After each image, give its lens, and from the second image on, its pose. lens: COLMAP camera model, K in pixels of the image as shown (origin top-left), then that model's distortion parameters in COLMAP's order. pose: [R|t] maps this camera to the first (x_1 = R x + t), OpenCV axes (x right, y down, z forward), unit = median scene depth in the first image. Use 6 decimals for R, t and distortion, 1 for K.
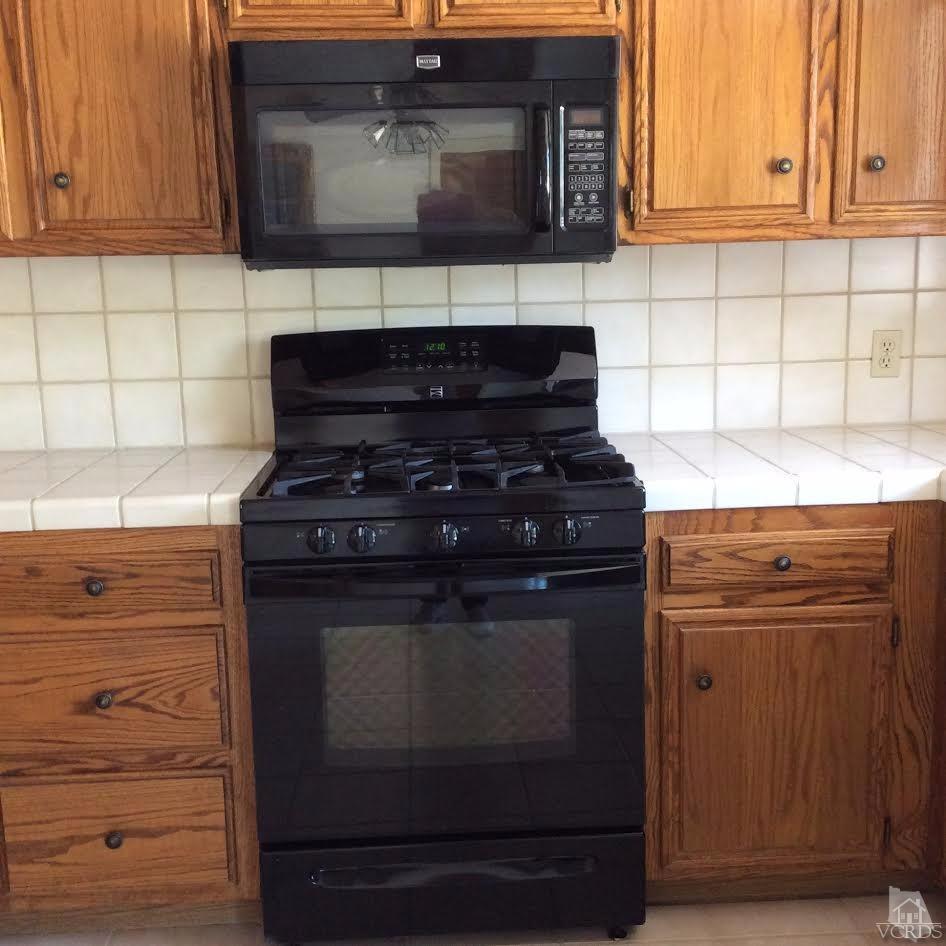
lens RADIAL K [[1153.8, 0, 473.0], [0, 1153.8, 473.0], [0, 0, 1]] dist [0.136662, -0.302169]
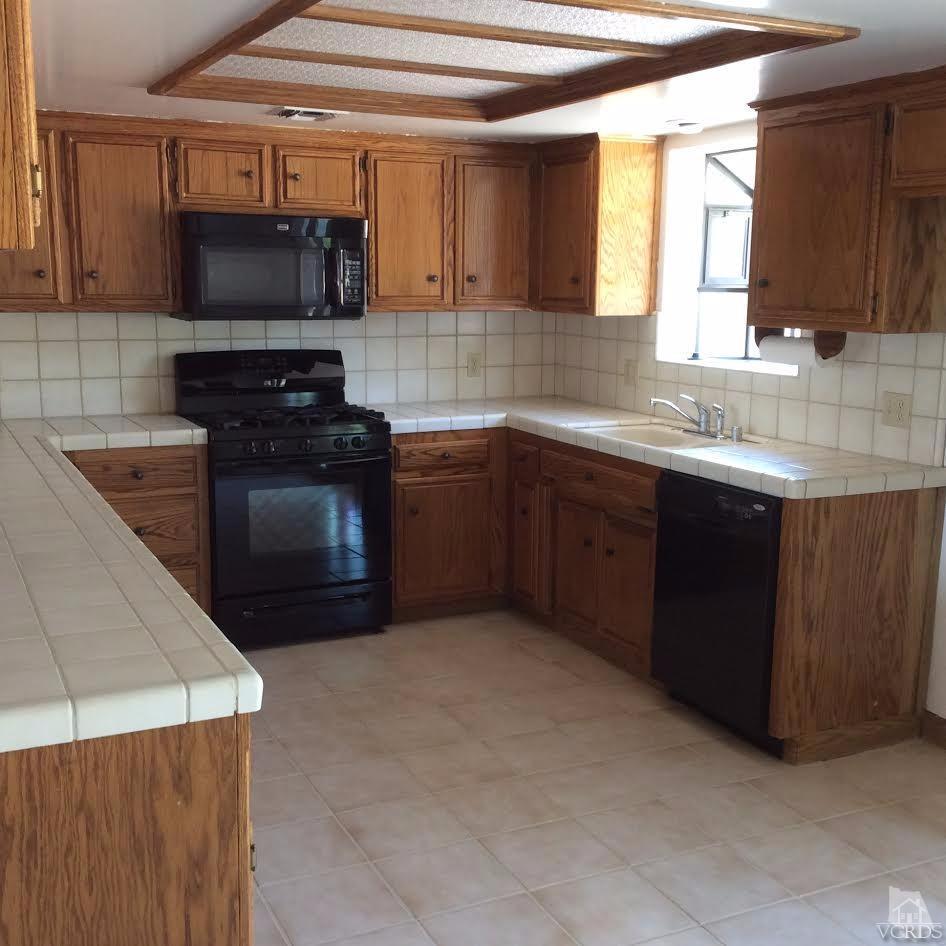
lens RADIAL K [[1153.8, 0, 473.0], [0, 1153.8, 473.0], [0, 0, 1]] dist [0.136662, -0.302169]
pose [[0.919283, -0.036484, 0.391902, -0.545499], [0.043640, 0.999003, -0.009364, 0.129209], [-0.391170, 0.025711, 0.919959, -1.044974]]
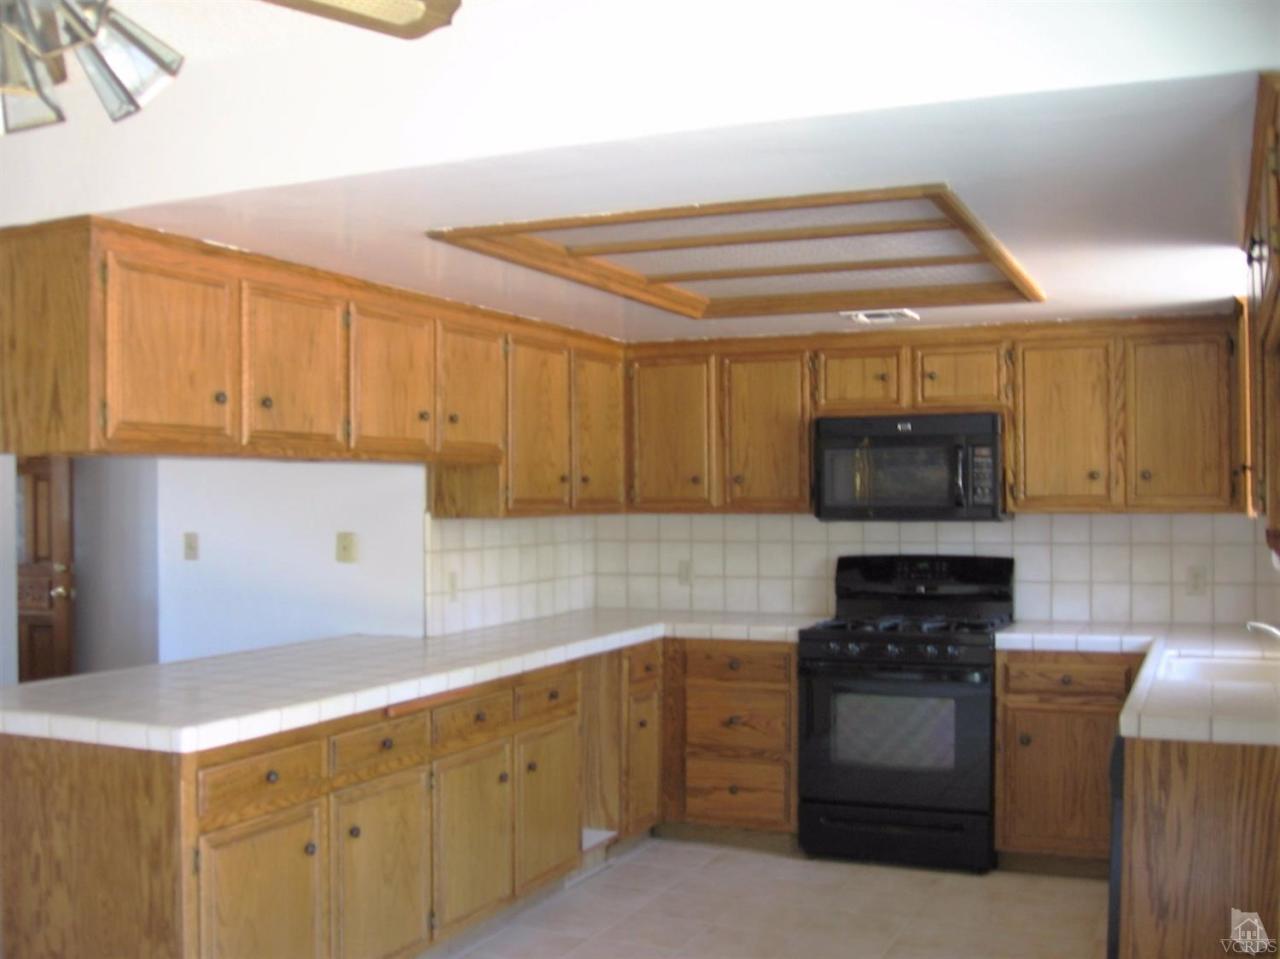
lens RADIAL K [[1381.3, 0, 605.7], [0, 1381.3, 508.2], [0, 0, 1]] dist [-0.128039, 0.049838]
pose [[0.887171, 0.019830, -0.461014, 0.592508], [-0.097746, 0.984480, -0.145754, 0.190618], [0.450969, 0.174371, 0.875341, -1.296894]]
